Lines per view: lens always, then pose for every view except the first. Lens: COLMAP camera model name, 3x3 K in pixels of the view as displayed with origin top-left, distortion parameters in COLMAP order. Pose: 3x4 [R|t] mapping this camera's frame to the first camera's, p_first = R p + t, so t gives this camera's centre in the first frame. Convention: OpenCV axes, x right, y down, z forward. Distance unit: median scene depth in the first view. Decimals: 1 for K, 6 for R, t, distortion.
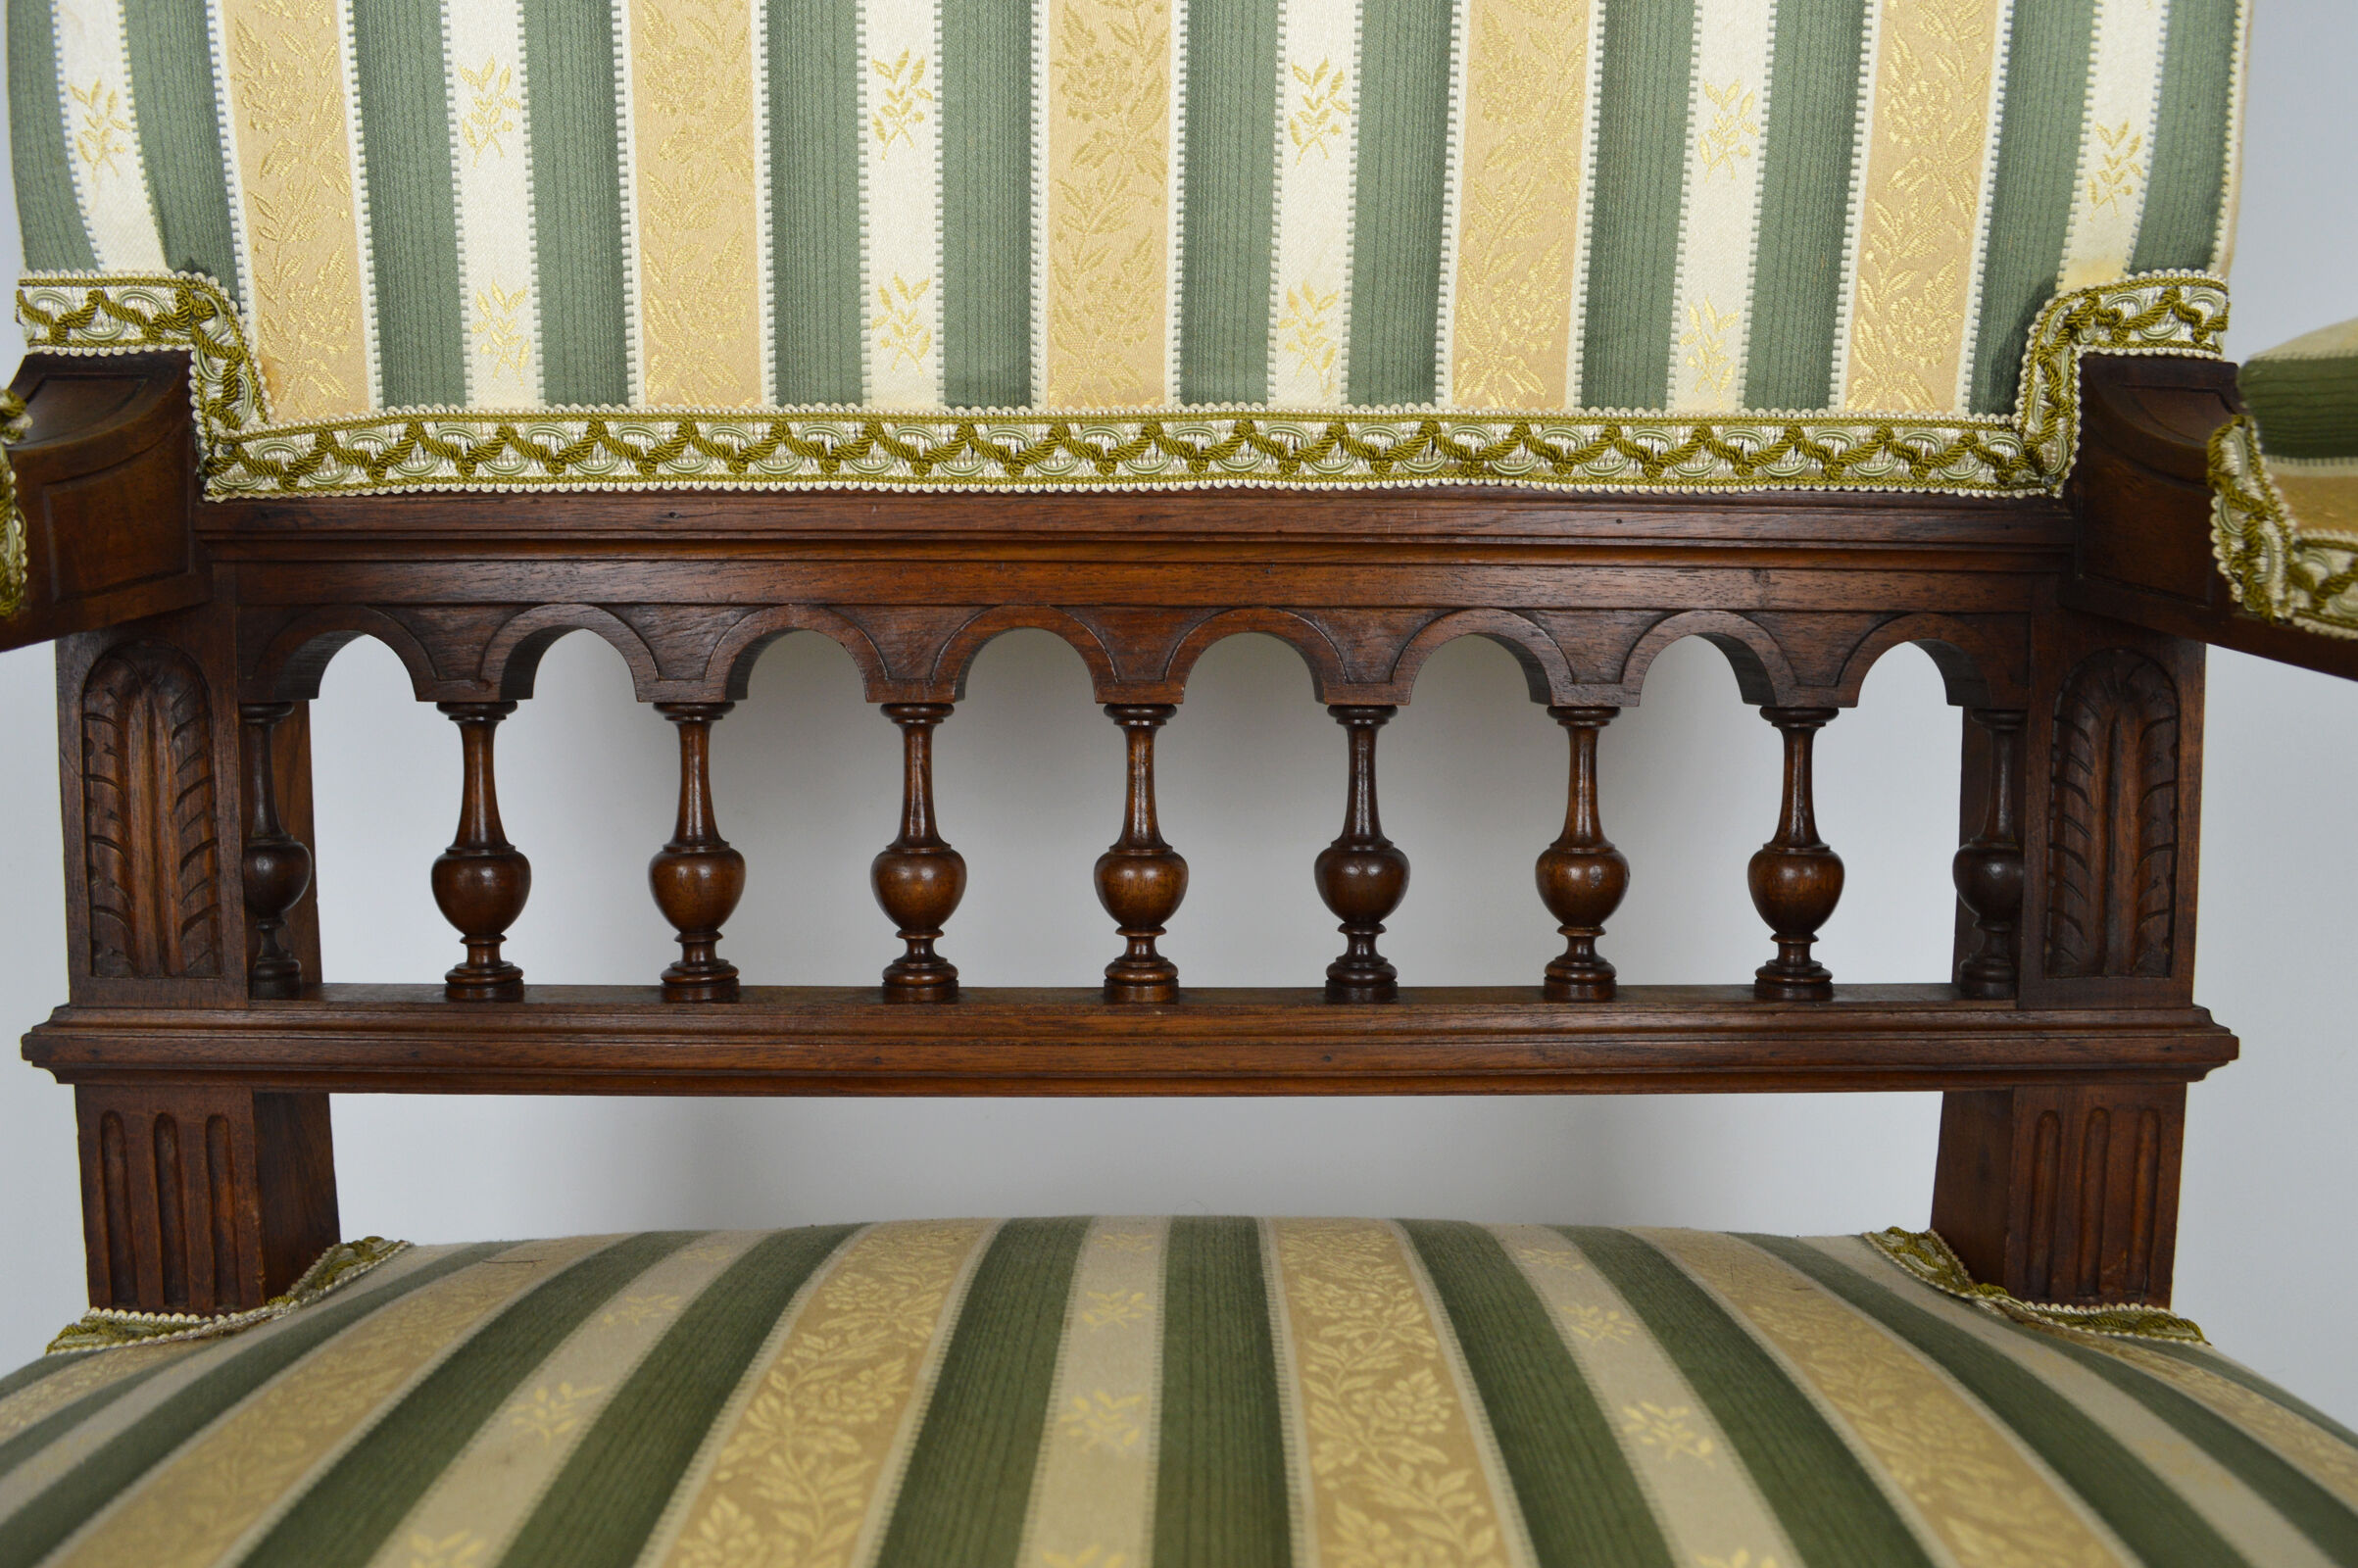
lens RADIAL K [[1858.0, 0, 1218.0], [0, 1858.0, 771.3], [0, 0, 1]] dist [-0.077358, 0.001955]
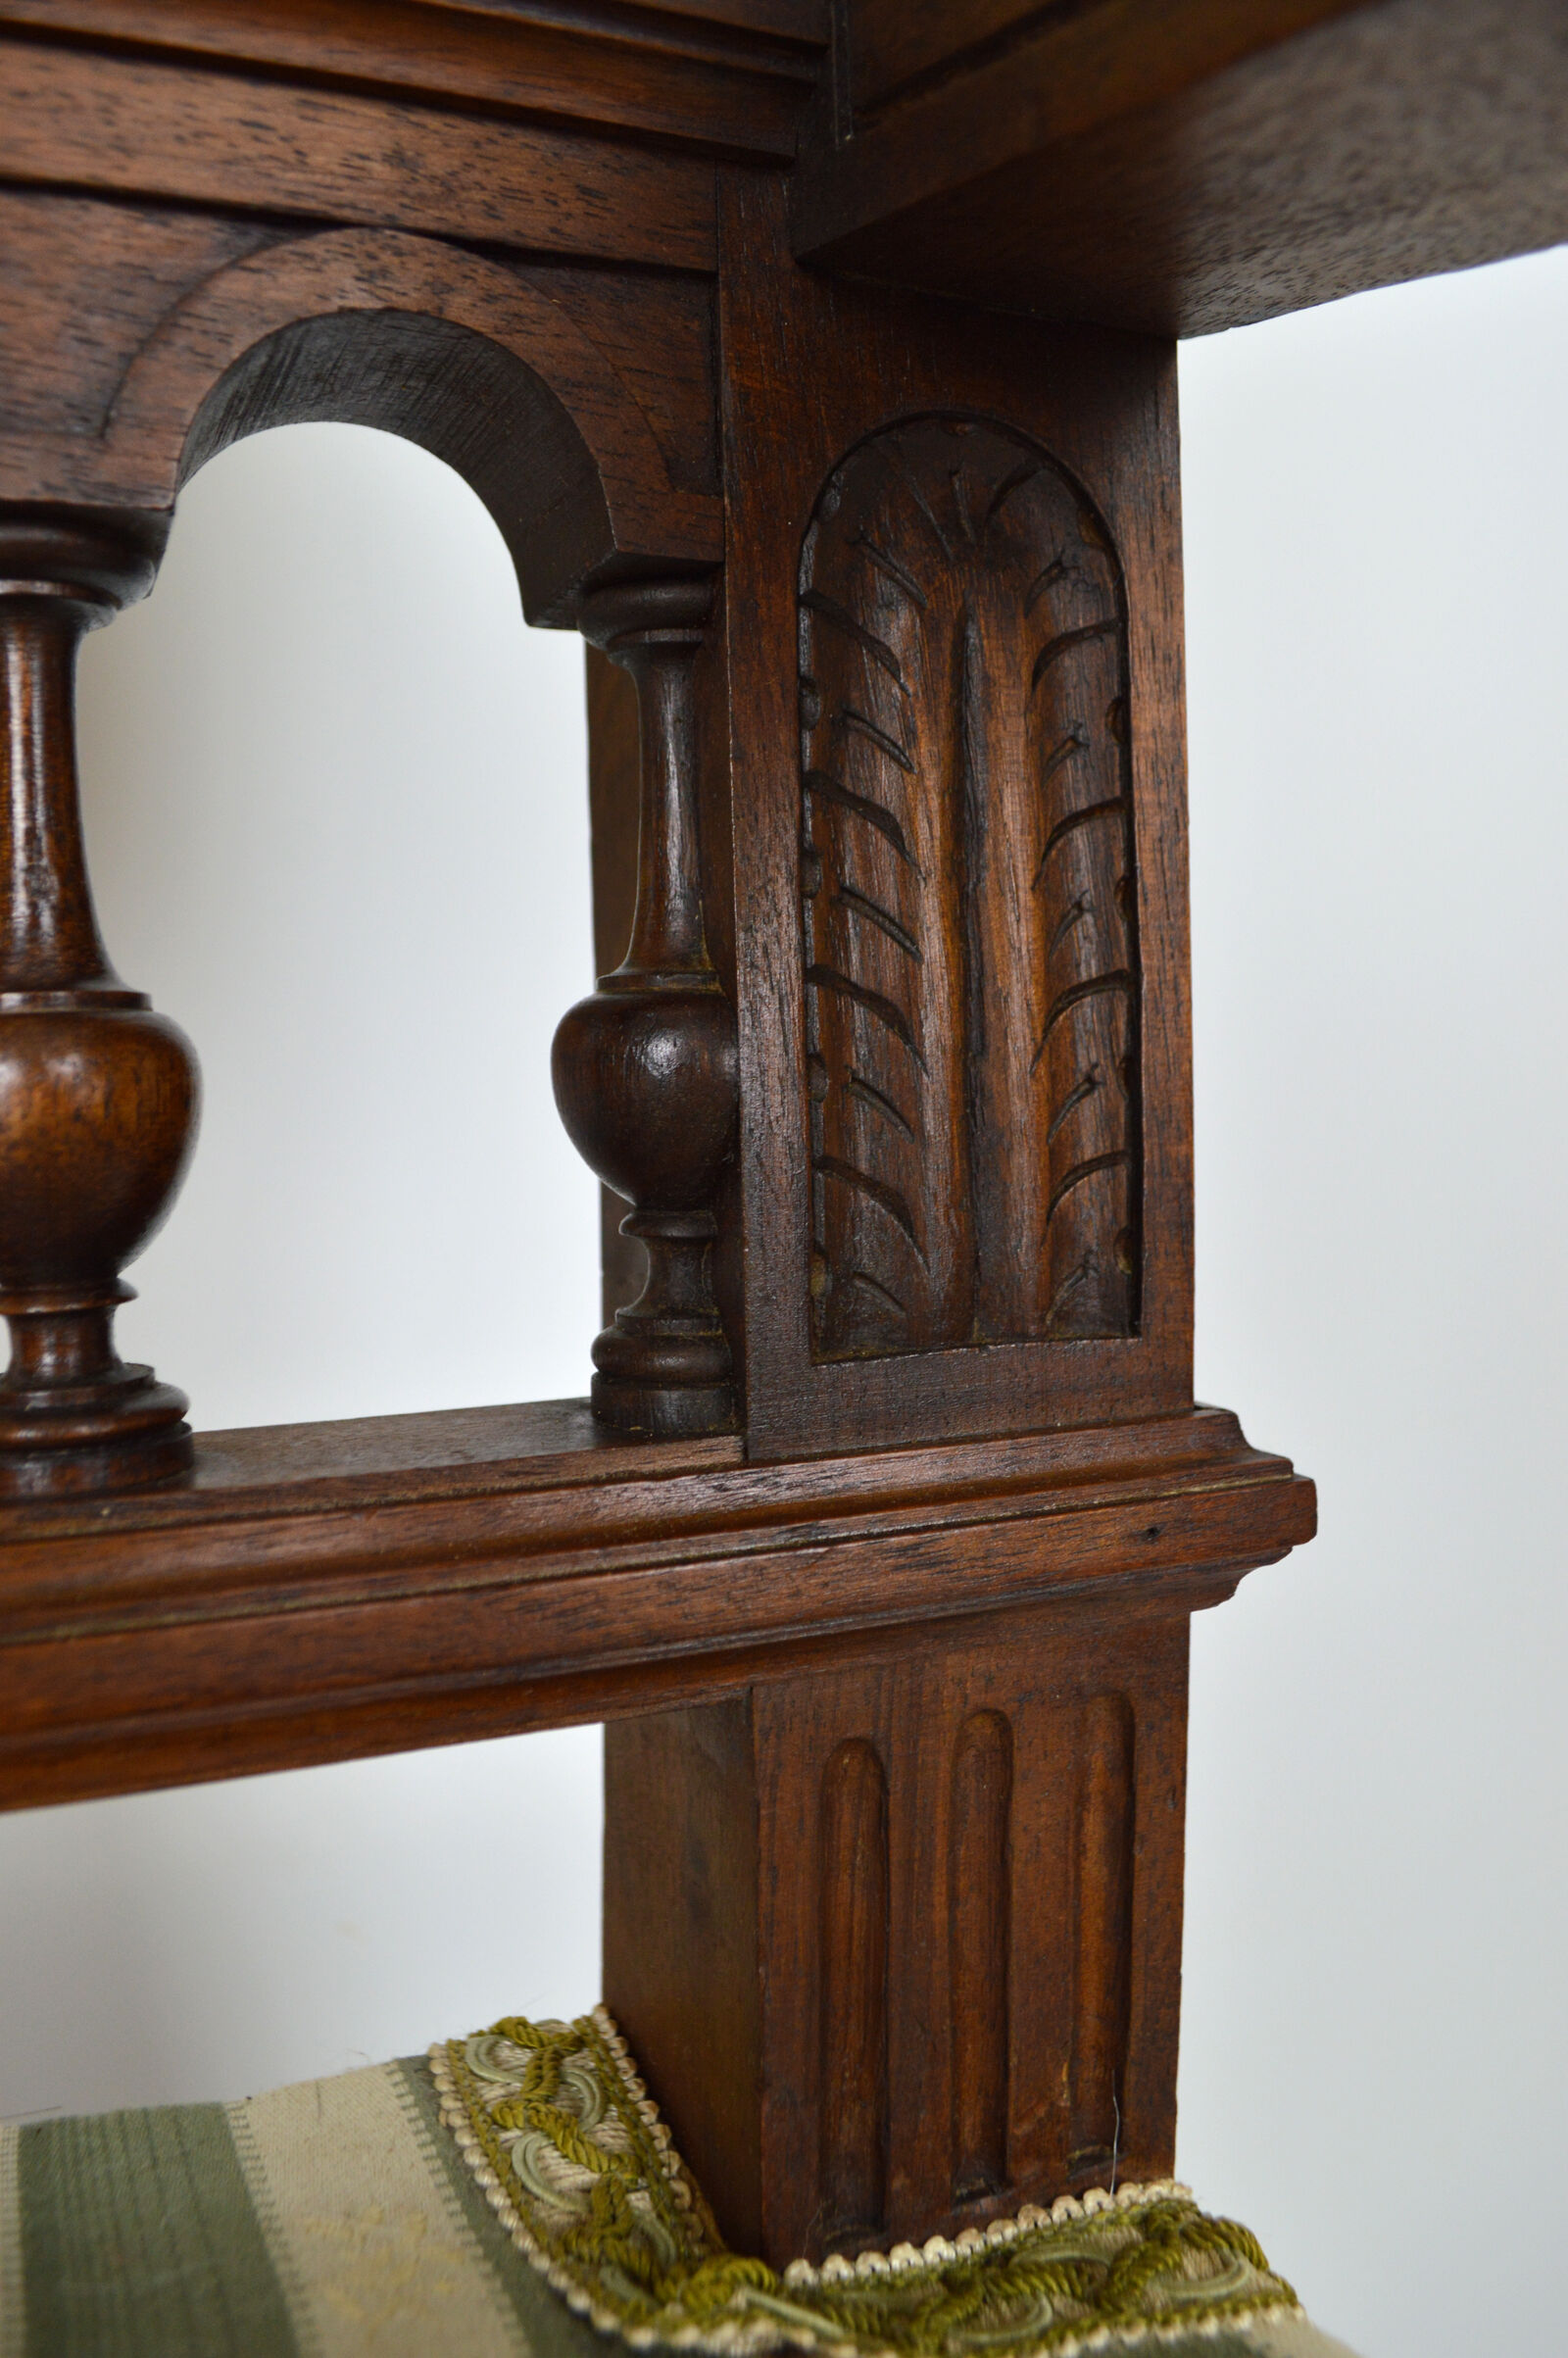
lens RADIAL K [[1858.0, 0, 776.4], [0, 1858.0, 1177.0], [0, 0, 1]] dist [-0.077358, 0.001955]
pose [[0.926513, -0.044755, 0.373592, 0.323335], [0.049886, 0.998747, -0.004072, 0.080662], [-0.372941, 0.022410, 0.927584, 0.692268]]
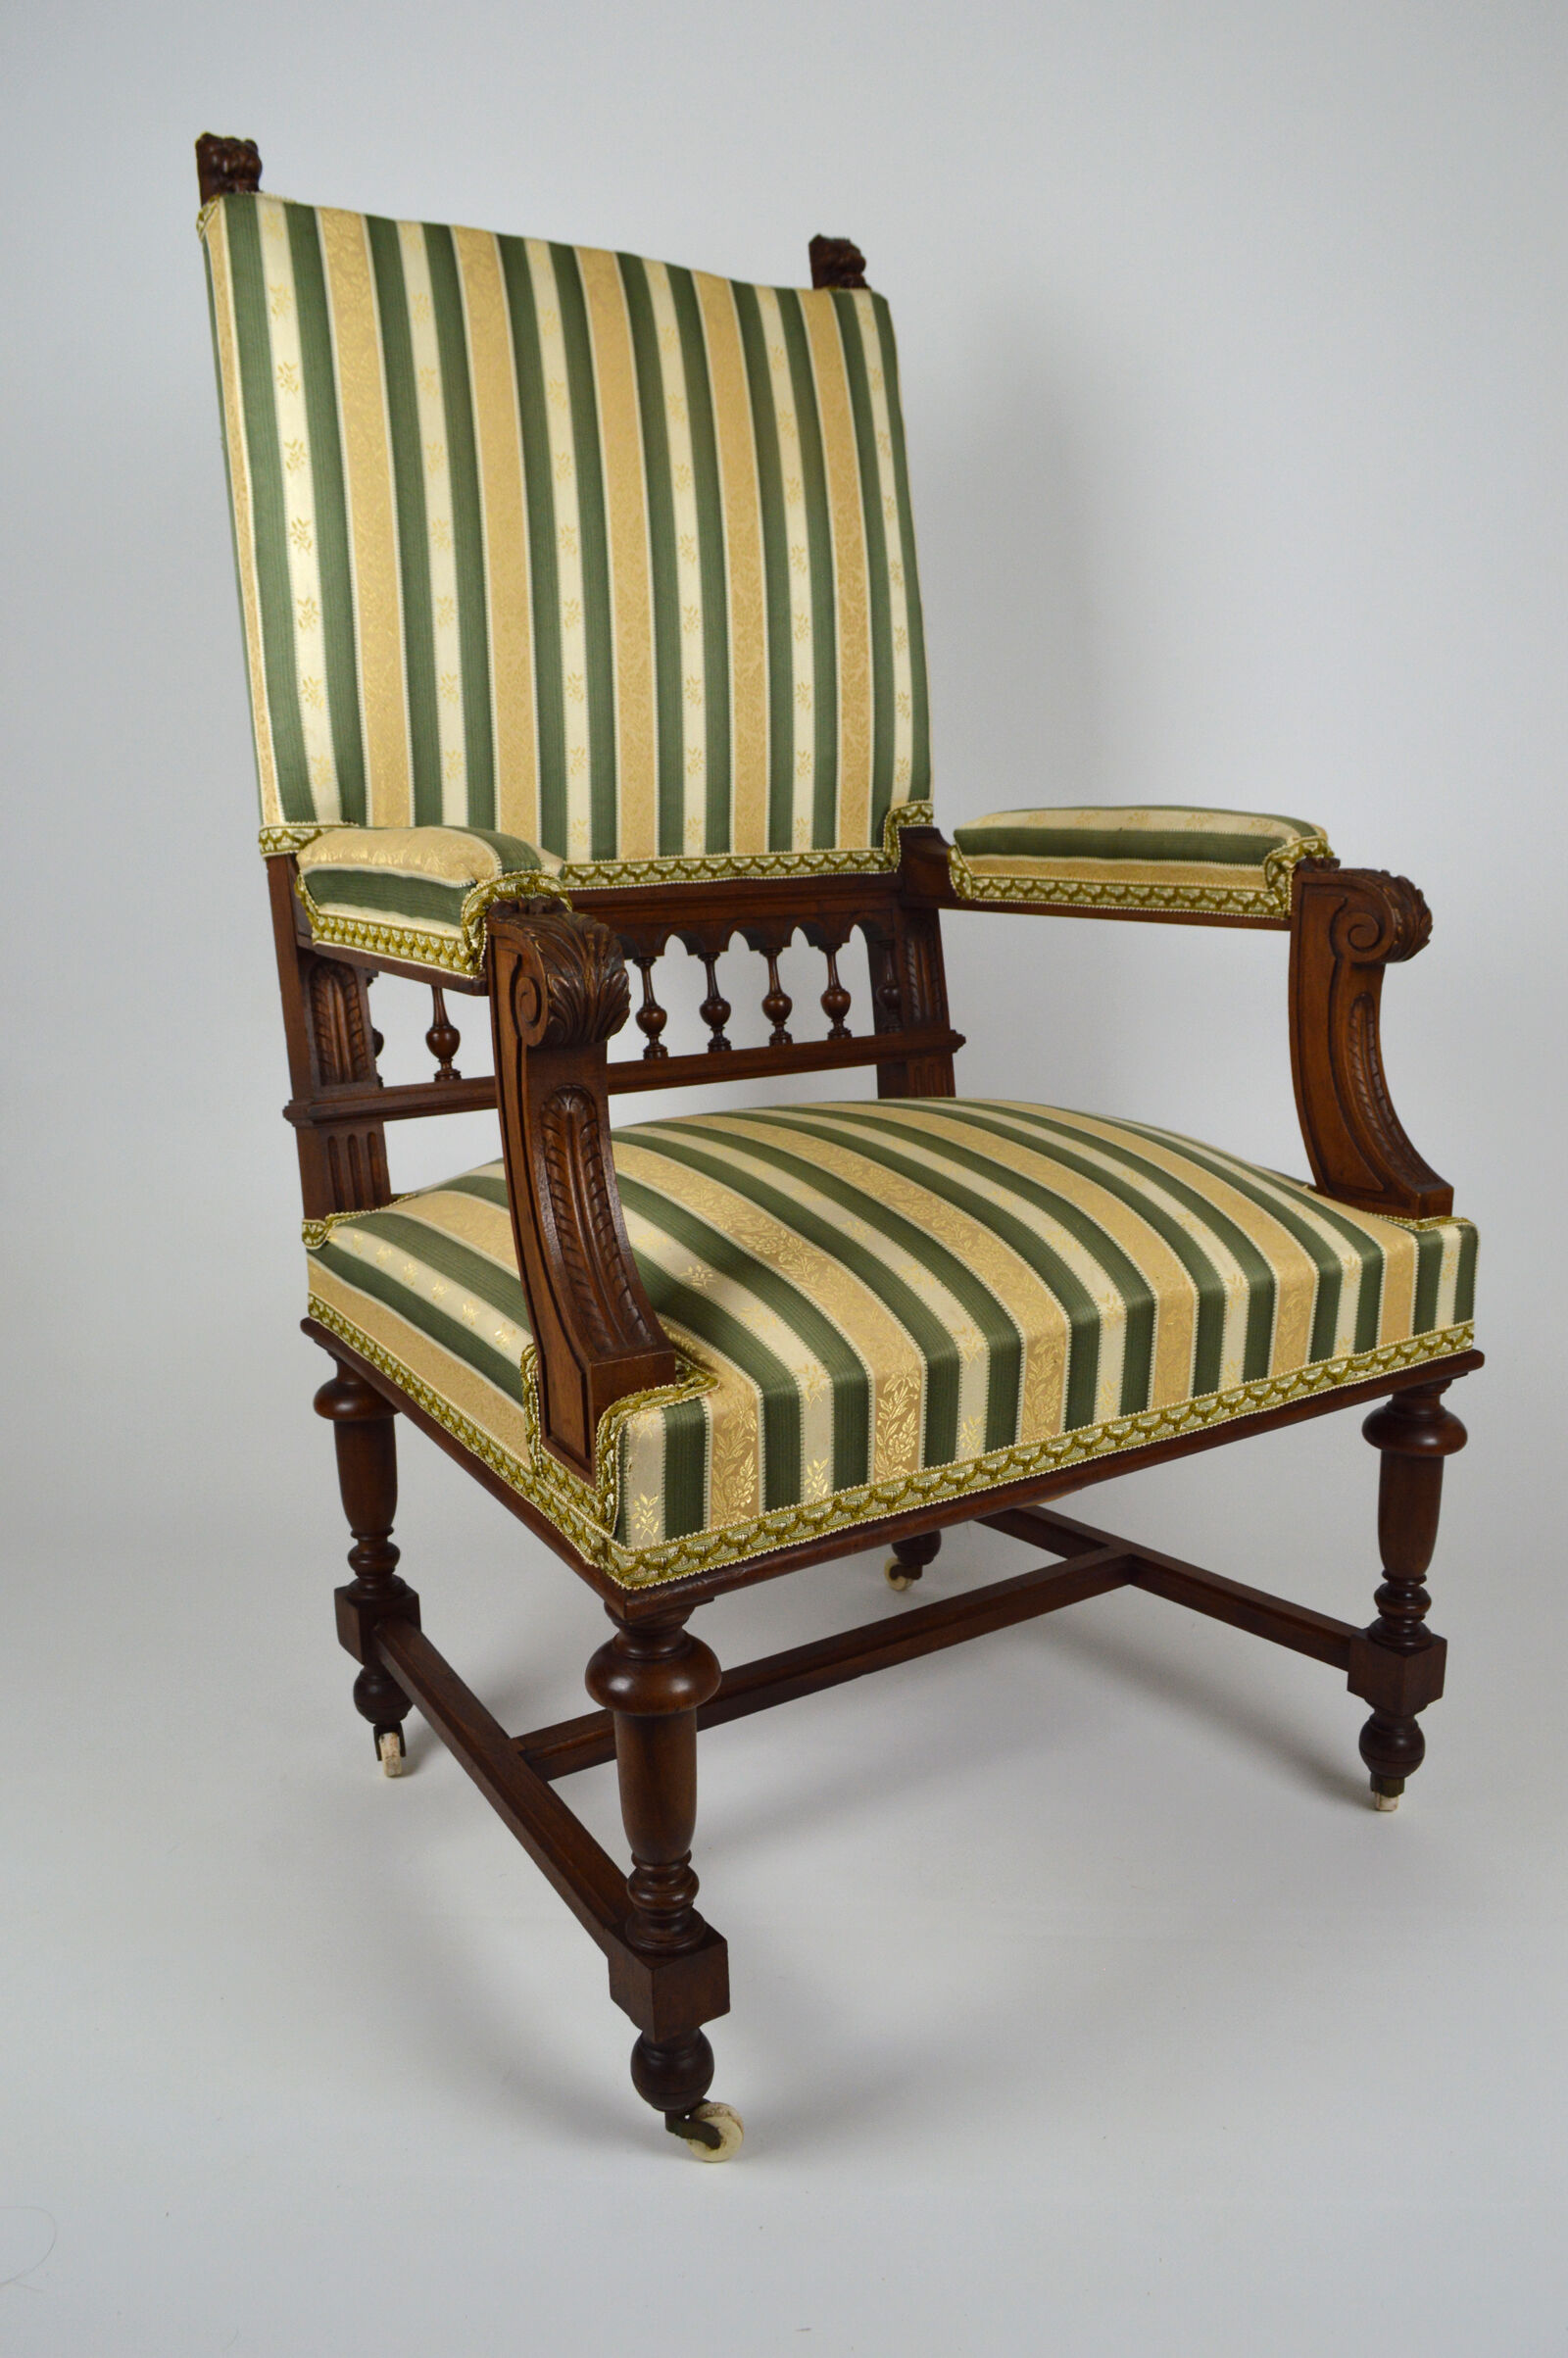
lens RADIAL K [[1858.0, 0, 781.4], [0, 1858.0, 1183.4], [0, 0, 1]] dist [-0.077358, 0.001955]
pose [[0.846812, -0.133965, 0.514746, -1.457397], [0.142053, 0.989572, 0.023847, 0.283998], [-0.512572, 0.052927, 0.857011, -1.657285]]
